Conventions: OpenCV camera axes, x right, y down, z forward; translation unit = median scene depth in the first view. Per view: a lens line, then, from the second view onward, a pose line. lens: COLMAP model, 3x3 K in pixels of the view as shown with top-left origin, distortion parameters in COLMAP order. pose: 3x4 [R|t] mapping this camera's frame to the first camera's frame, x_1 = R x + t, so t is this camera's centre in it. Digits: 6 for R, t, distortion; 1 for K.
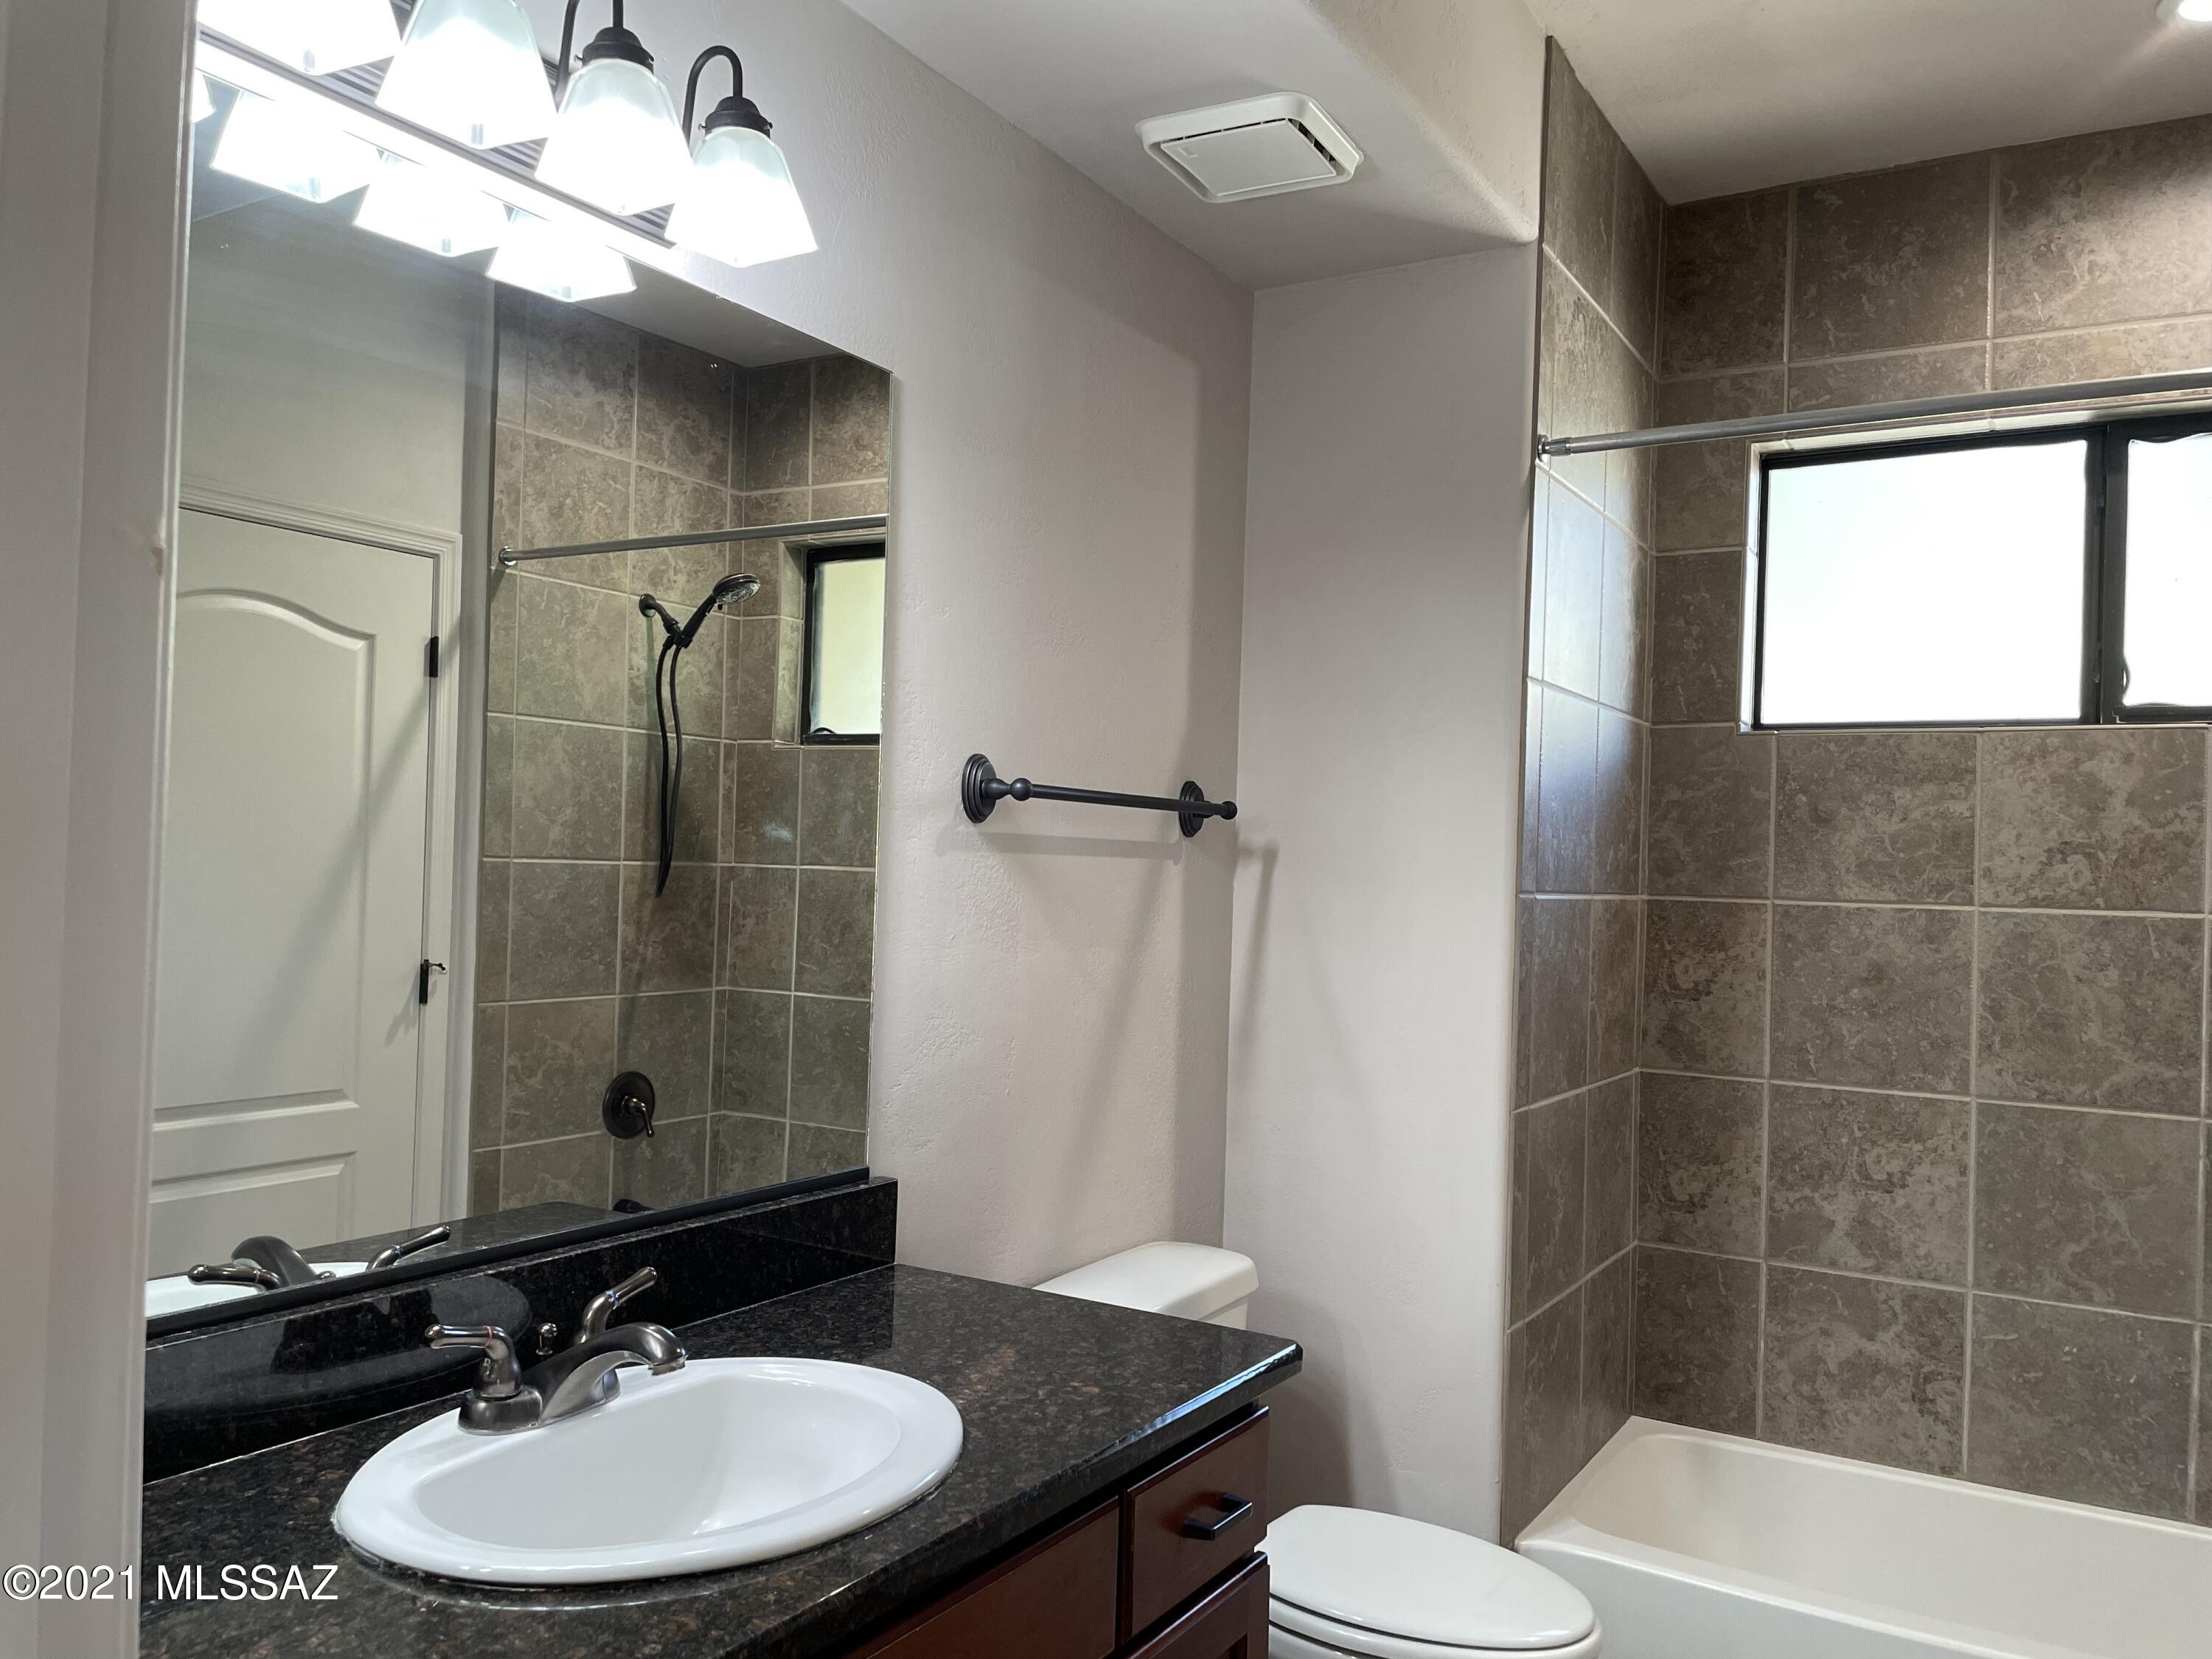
lens RADIAL K [[1677.9, 0, 1085.4], [0, 1677.9, 855.3], [0, 0, 1]] dist [0.085210, -0.105384]
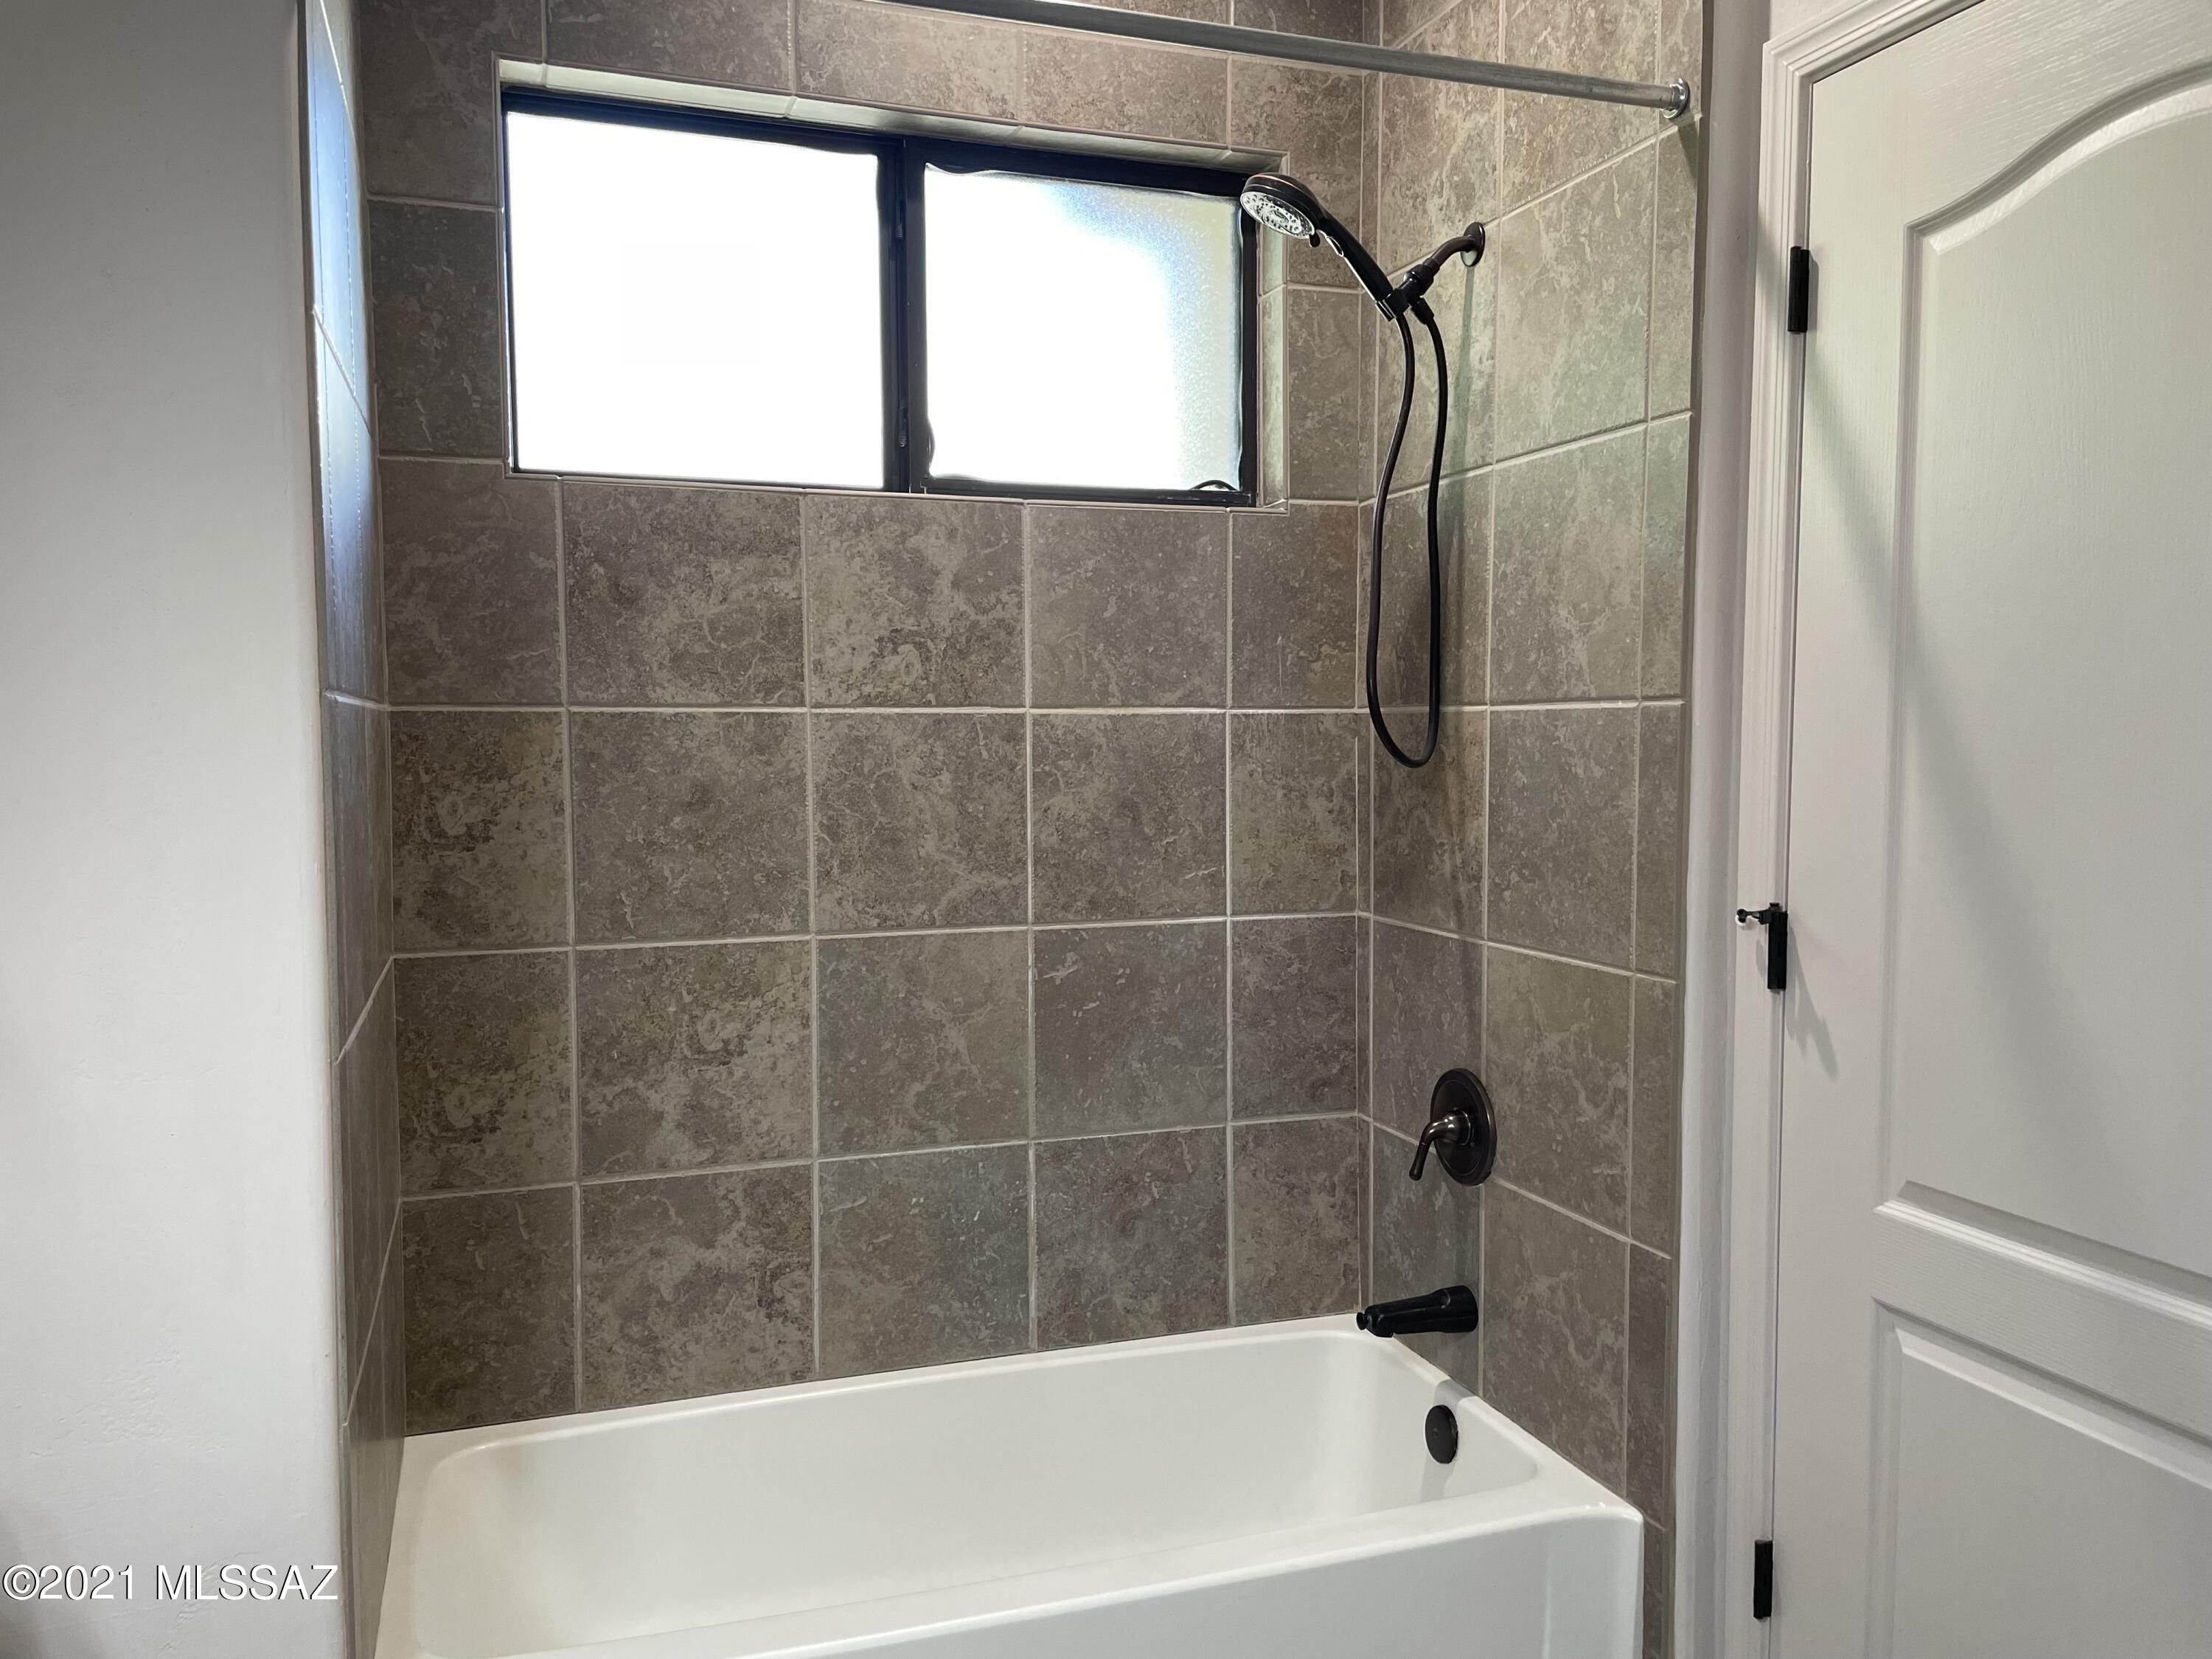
lens RADIAL K [[1677.9, 0, 1109.7], [0, 1677.9, 829.1], [0, 0, 1]] dist [0.085210, -0.105384]
pose [[0.629613, -0.084377, 0.772313, -0.023576], [0.011600, 0.994995, 0.099248, 0.009165], [-0.776822, -0.053529, 0.627441, 0.358739]]
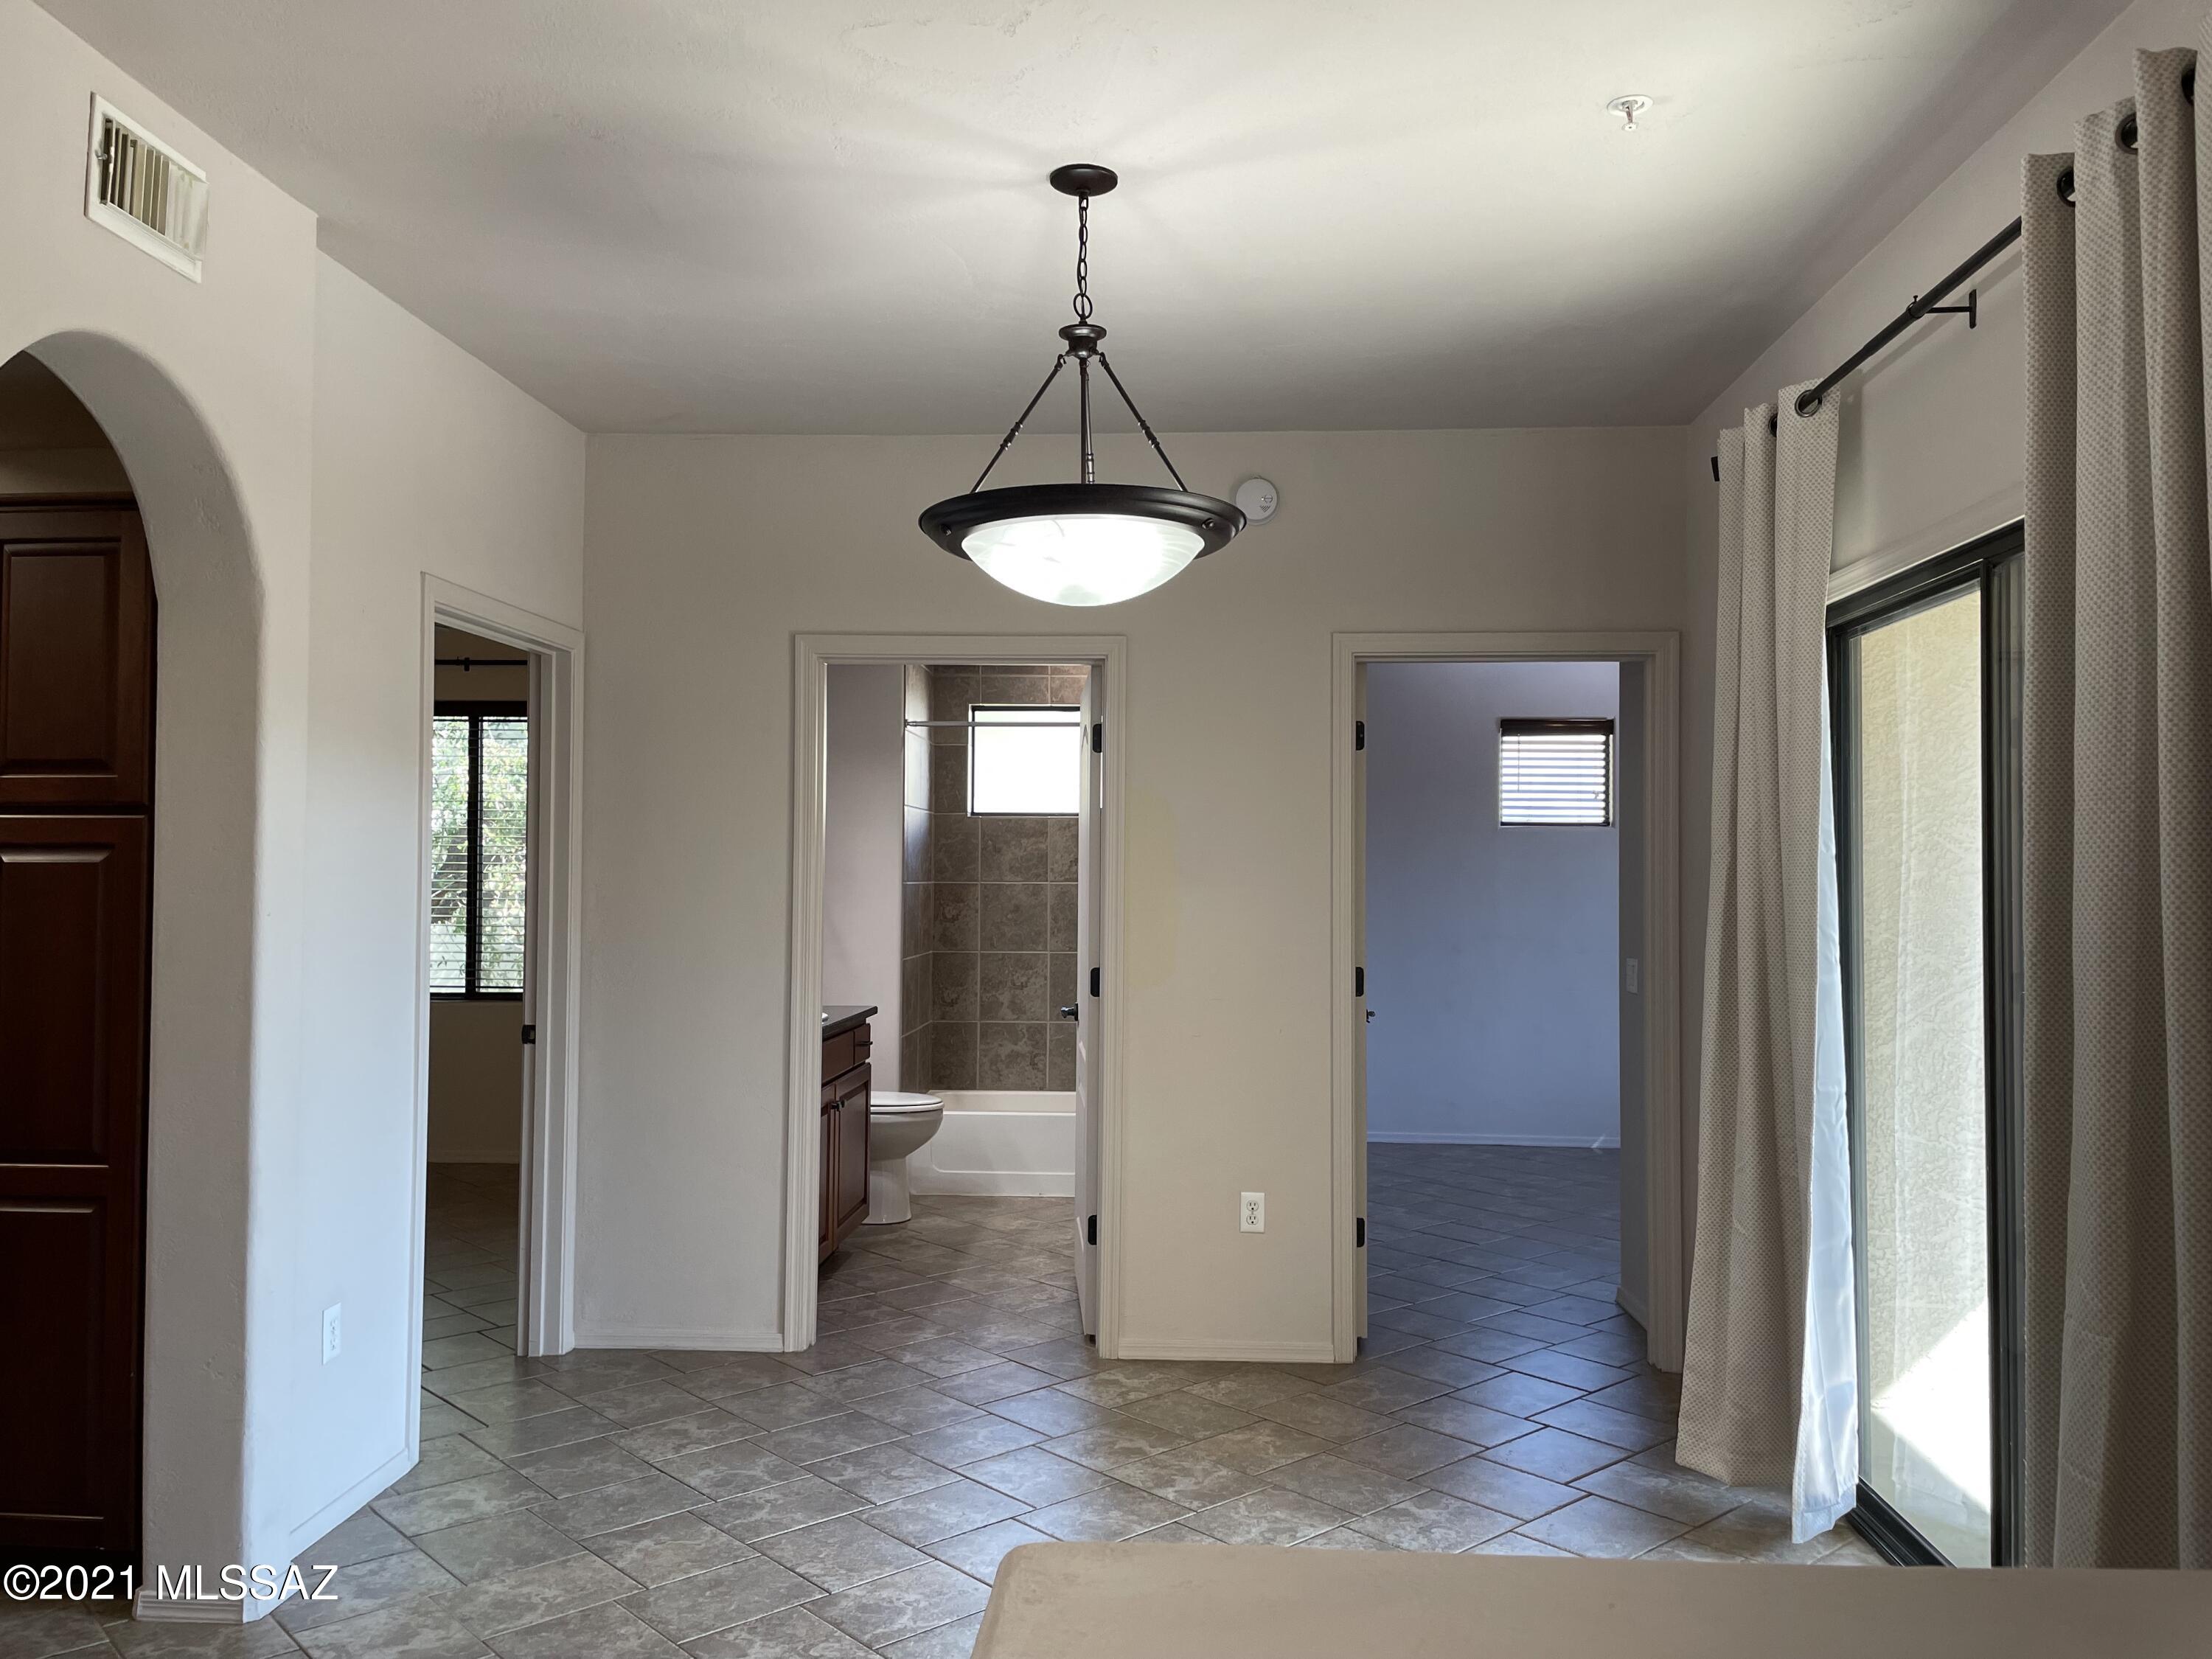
lens RADIAL K [[1677.9, 0, 1119.5], [0, 1677.9, 827.2], [0, 0, 1]] dist [0.085210, -0.105384]
pose [[0.877930, -0.010940, 0.478665, -0.656949], [0.016341, 0.999841, -0.007120, -0.036722], [-0.478511, 0.014073, 0.877969, -1.401224]]
